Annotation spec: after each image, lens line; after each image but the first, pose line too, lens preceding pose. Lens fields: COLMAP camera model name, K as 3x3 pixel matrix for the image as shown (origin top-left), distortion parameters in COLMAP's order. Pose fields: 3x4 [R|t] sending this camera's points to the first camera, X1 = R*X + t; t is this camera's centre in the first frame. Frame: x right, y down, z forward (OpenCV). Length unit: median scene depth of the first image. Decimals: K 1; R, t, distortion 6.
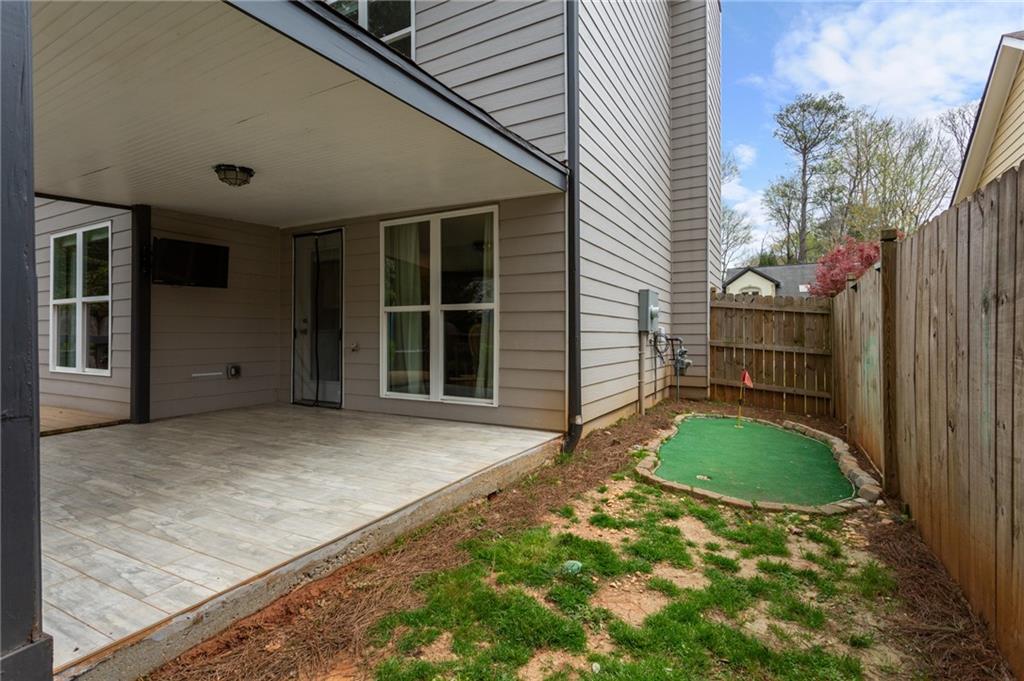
lens RADIAL K [[494.1, 0, 512.0], [0, 494.1, 340.5], [0, 0, 1]] dist [-0.000715, -0.000168]
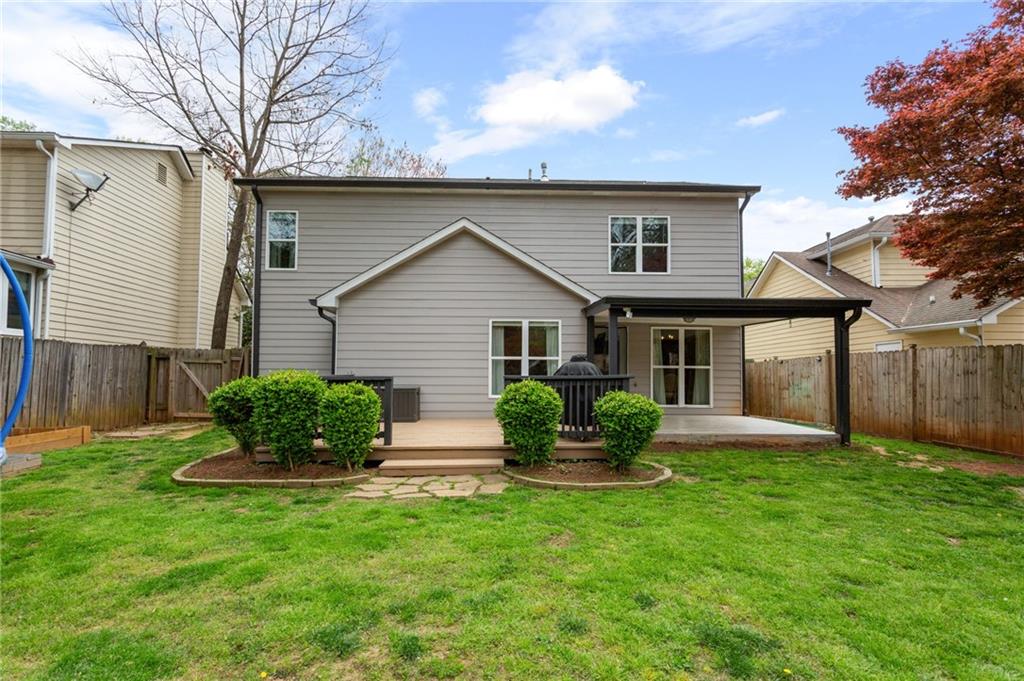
lens RADIAL K [[484.9, 0, 509.6], [0, 484.9, 365.8], [0, 0, 1]] dist [0.001154, 0.000131]
pose [[0.868306, 0.019295, 0.495653, -2.120035], [-0.001851, 0.999362, -0.035661, 0.012122], [-0.496025, 0.030047, 0.867788, -0.623036]]
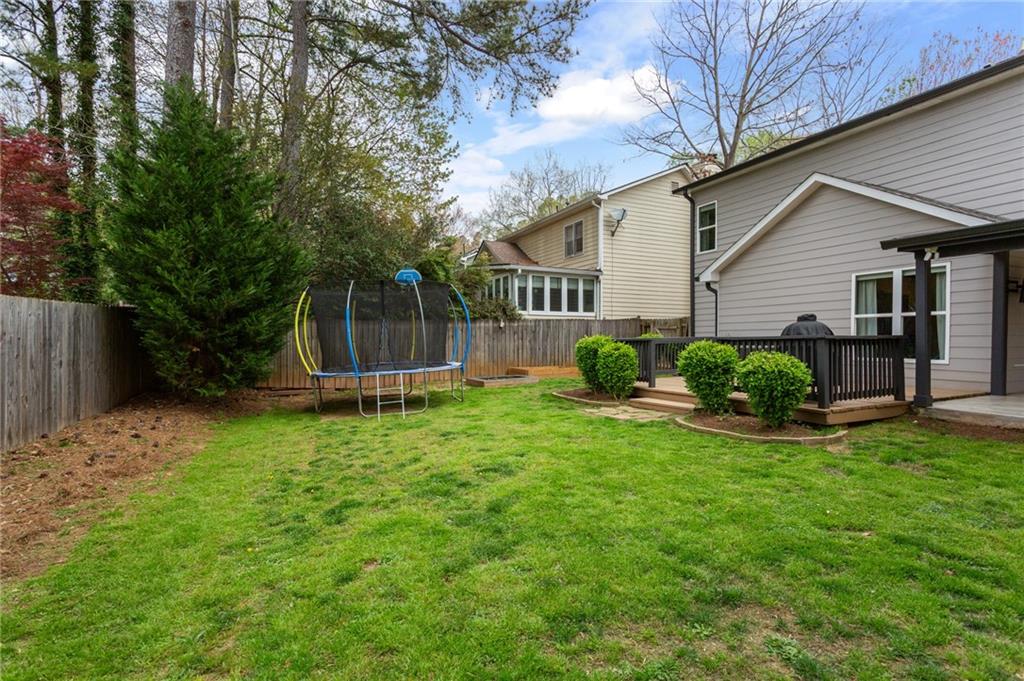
lens RADIAL K [[494.1, 0, 512.0], [0, 494.1, 340.5], [0, 0, 1]] dist [-0.000715, -0.000168]
pose [[0.800459, 0.001276, -0.599386, -1.064998], [-0.004892, 0.999978, -0.004404, 0.013374], [0.599368, 0.006457, 0.800448, -1.122994]]
